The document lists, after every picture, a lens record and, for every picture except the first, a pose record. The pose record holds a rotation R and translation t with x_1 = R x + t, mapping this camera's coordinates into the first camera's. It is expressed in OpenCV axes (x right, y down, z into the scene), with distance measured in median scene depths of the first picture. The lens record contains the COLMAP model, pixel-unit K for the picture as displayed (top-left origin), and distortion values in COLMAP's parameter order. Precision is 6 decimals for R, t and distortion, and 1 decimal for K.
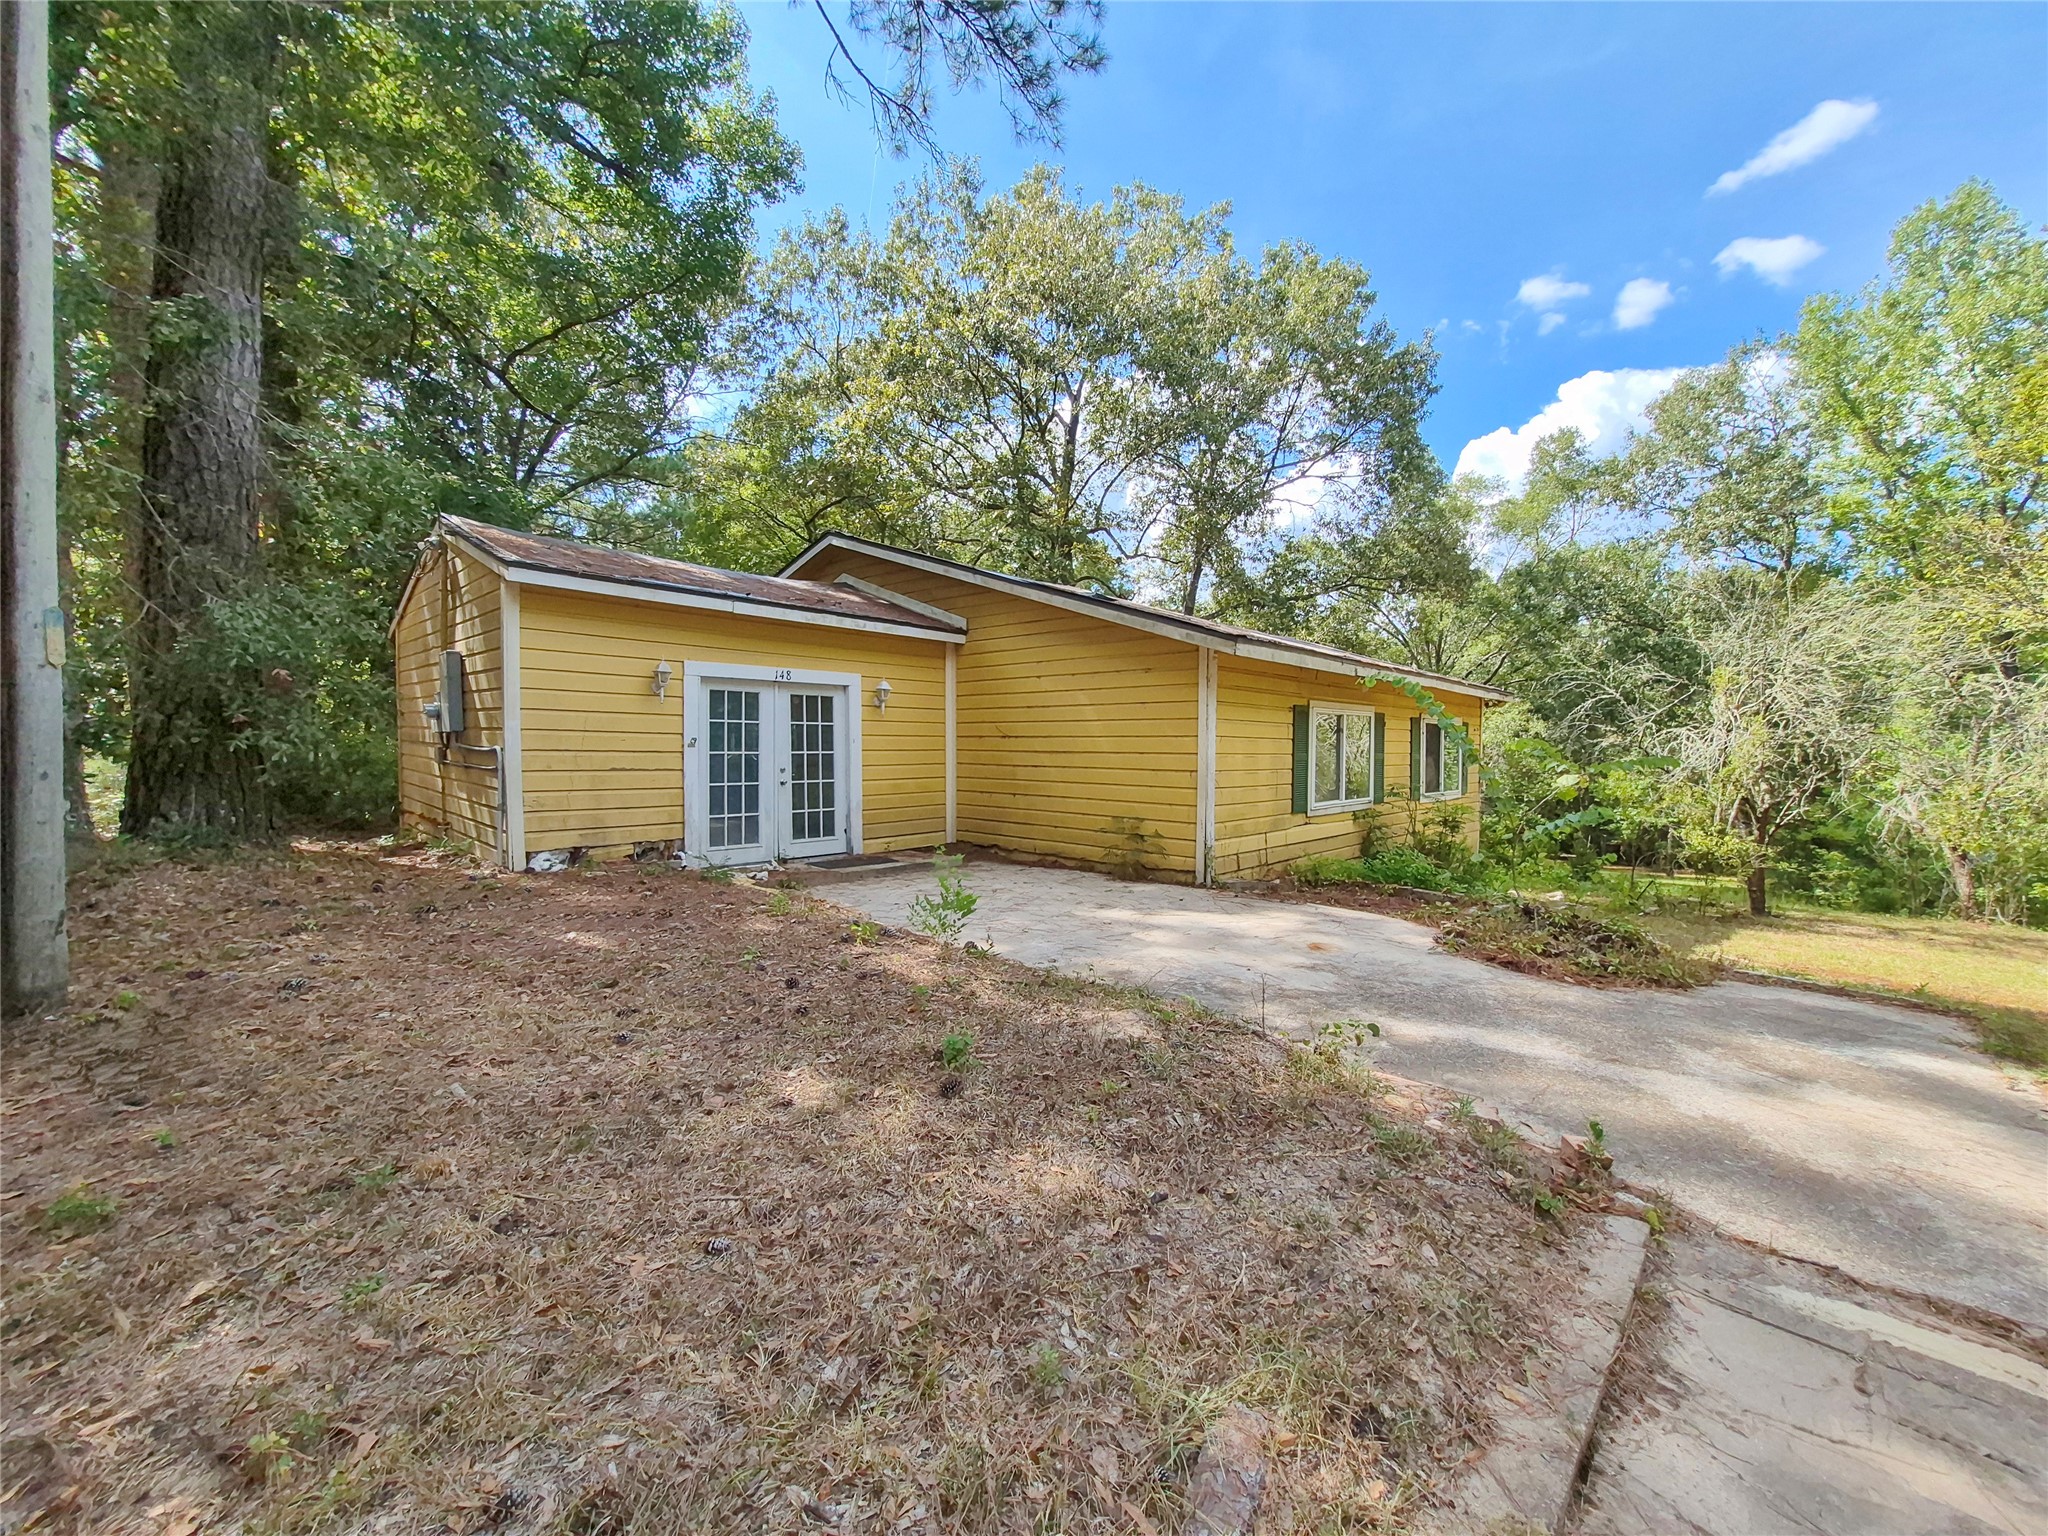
lens RADIAL K [[825.4, 0, 1027.1], [0, 825.4, 767.0], [0, 0, 1]] dist [-0.017336, -0.001292]
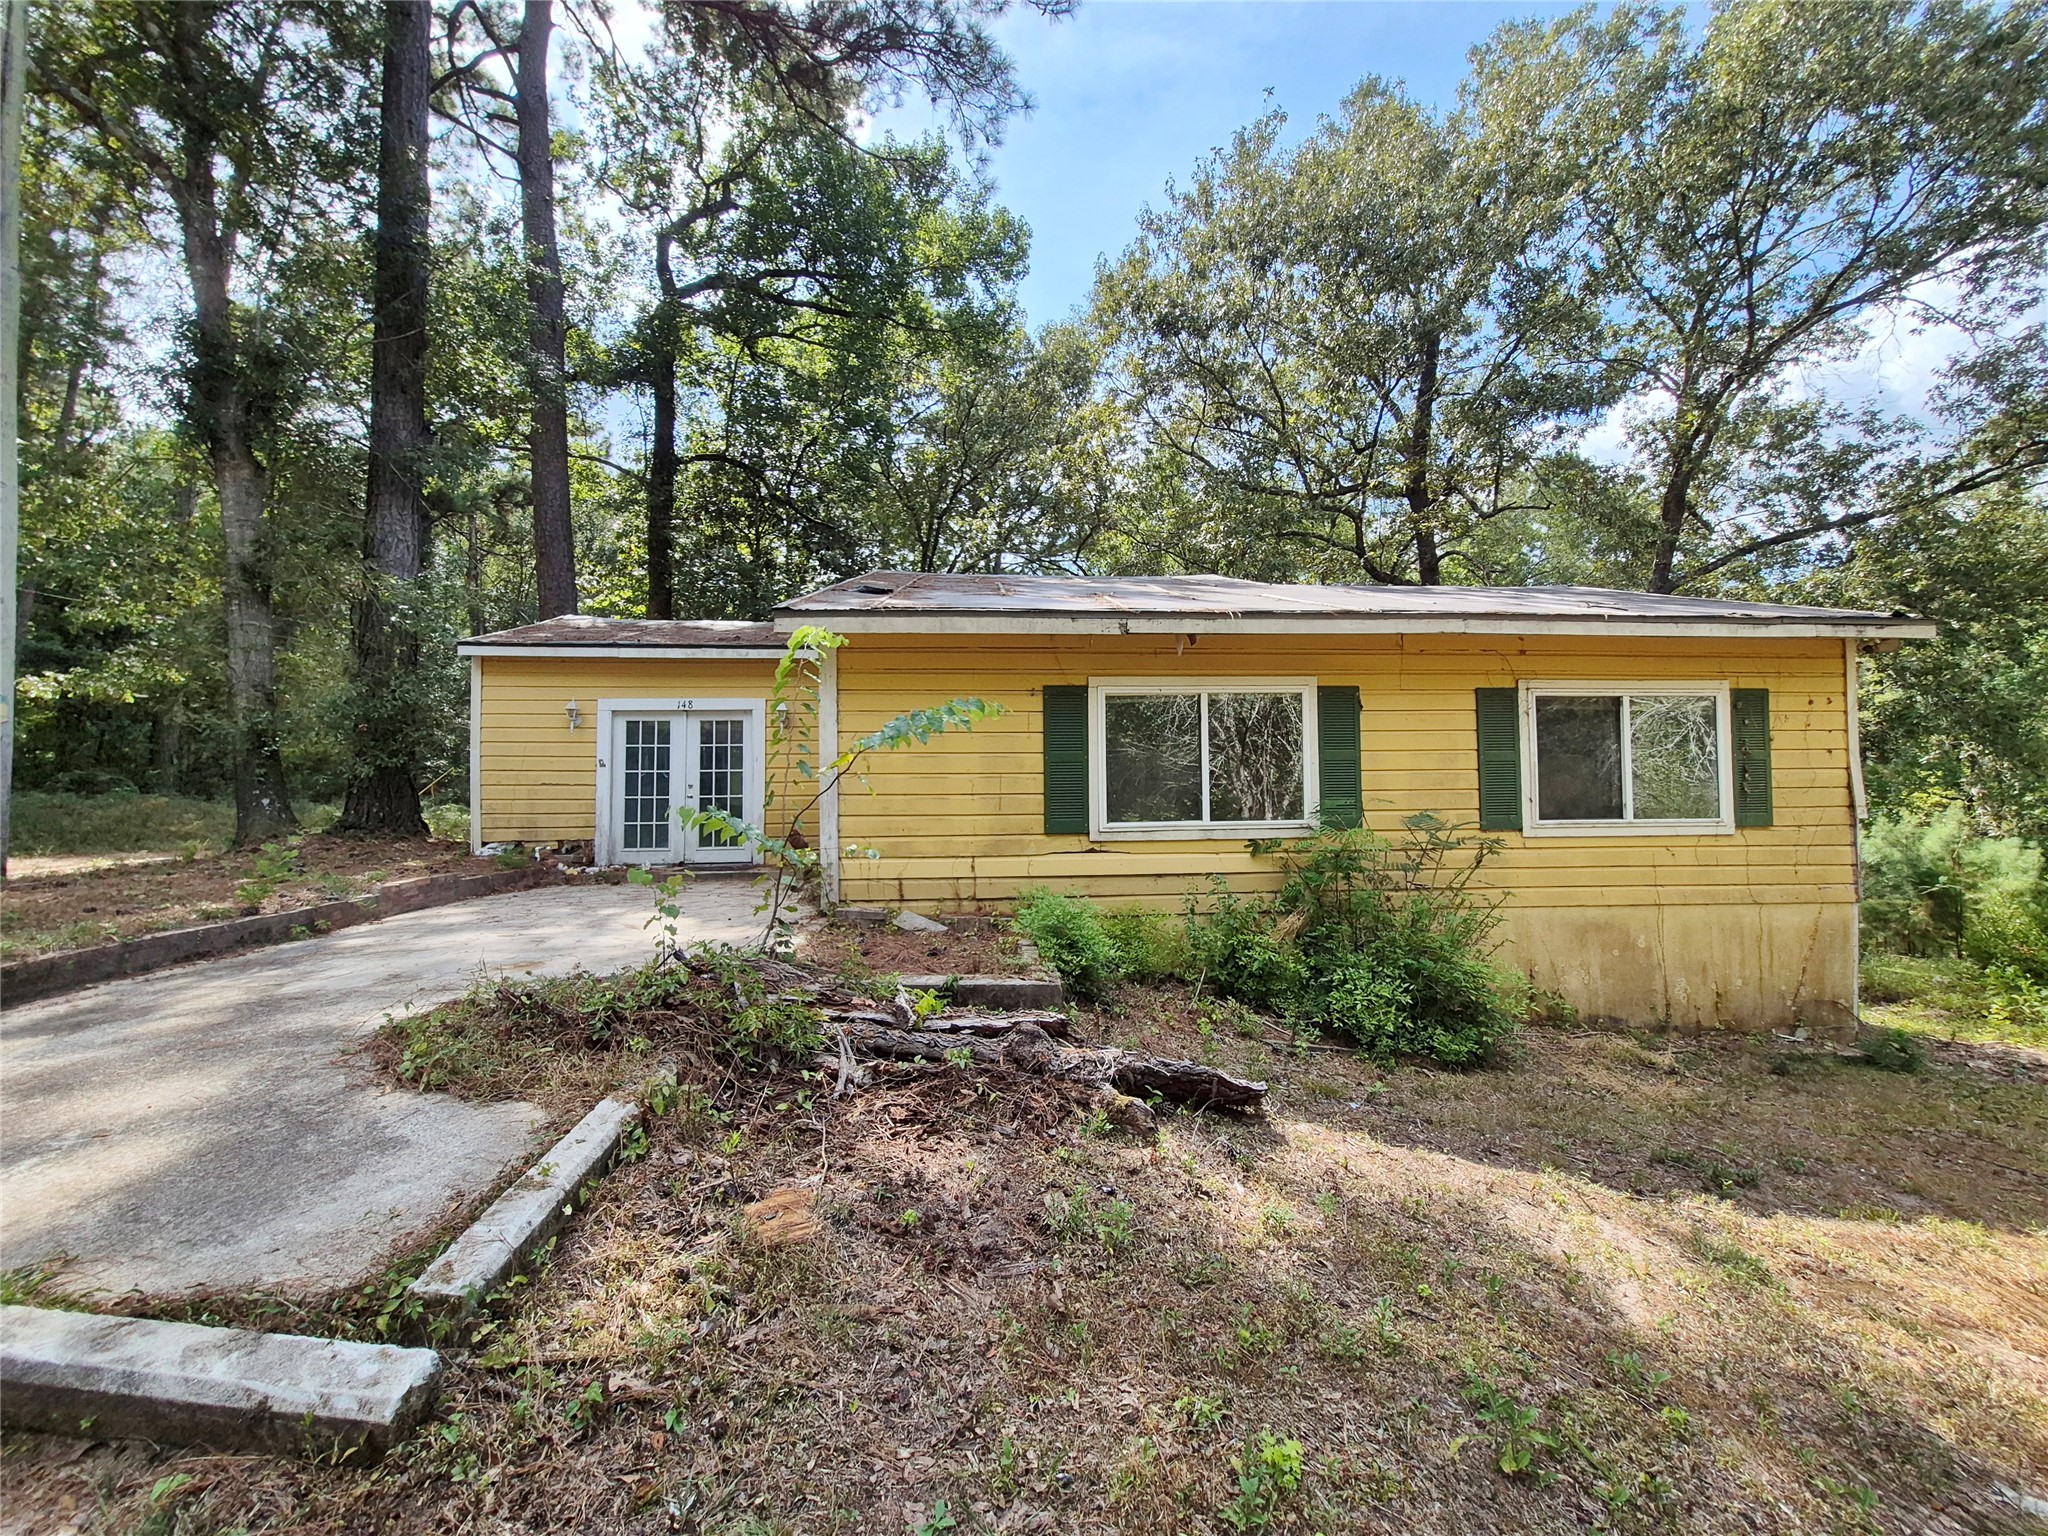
lens RADIAL K [[825.4, 0, 1023.3], [0, 825.4, 765.9], [0, 0, 1]] dist [-0.017336, -0.001292]
pose [[0.733490, -0.035449, -0.678775, 0.855512], [-0.001597, 0.998546, -0.053874, 0.037508], [0.679698, 0.040600, 0.732368, 0.481776]]
